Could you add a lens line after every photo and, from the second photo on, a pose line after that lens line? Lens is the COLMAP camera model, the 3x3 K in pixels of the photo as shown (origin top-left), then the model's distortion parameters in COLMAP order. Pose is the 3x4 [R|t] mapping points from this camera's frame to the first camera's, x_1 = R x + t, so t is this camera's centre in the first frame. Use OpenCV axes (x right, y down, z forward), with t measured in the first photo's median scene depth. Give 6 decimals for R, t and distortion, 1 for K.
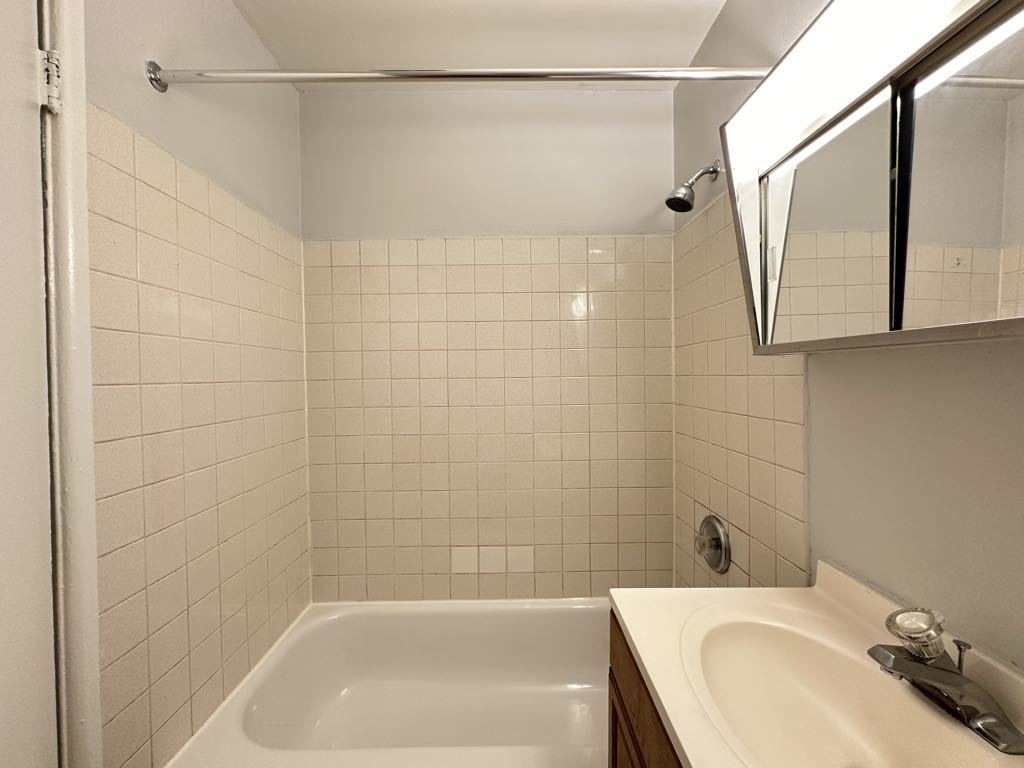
lens RADIAL K [[407.3, 0, 511.1], [0, 407.3, 383.4], [0, 0, 1]] dist [-0.001682, -0.000210]
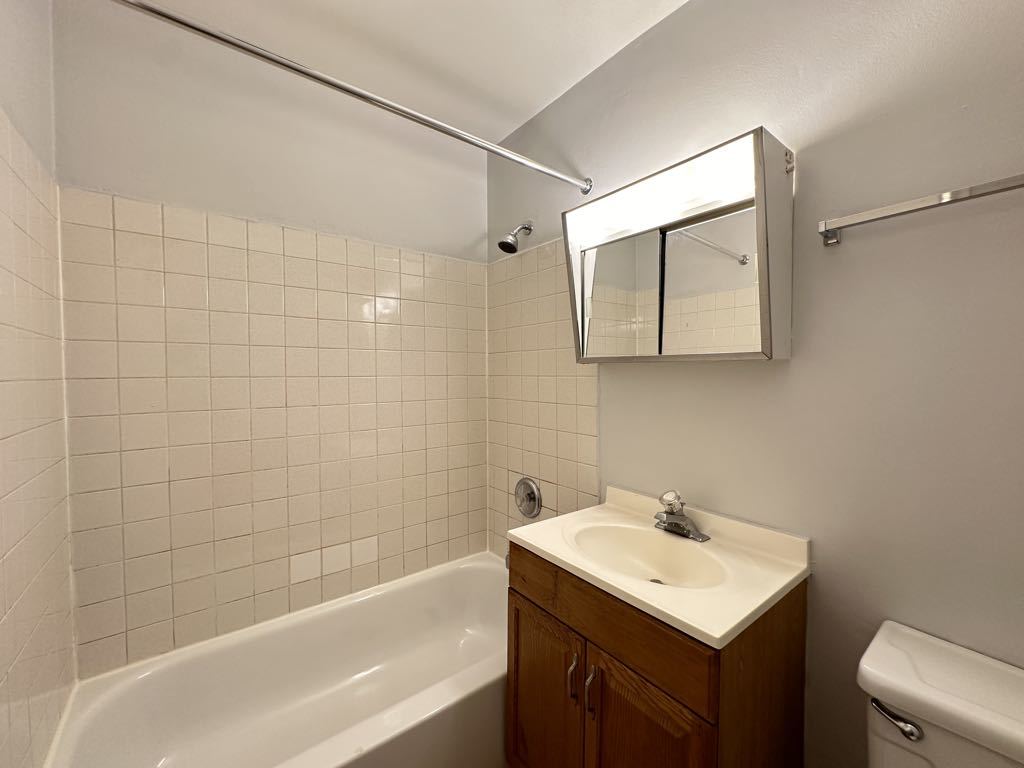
lens RADIAL K [[407.3, 0, 511.1], [0, 407.3, 382.7], [0, 0, 1]] dist [-0.001682, -0.000210]
pose [[0.798806, -0.003683, 0.601577, -0.305809], [0.003995, 0.999992, 0.000818, 0.002020], [-0.601575, 0.001750, 0.798814, -0.056237]]
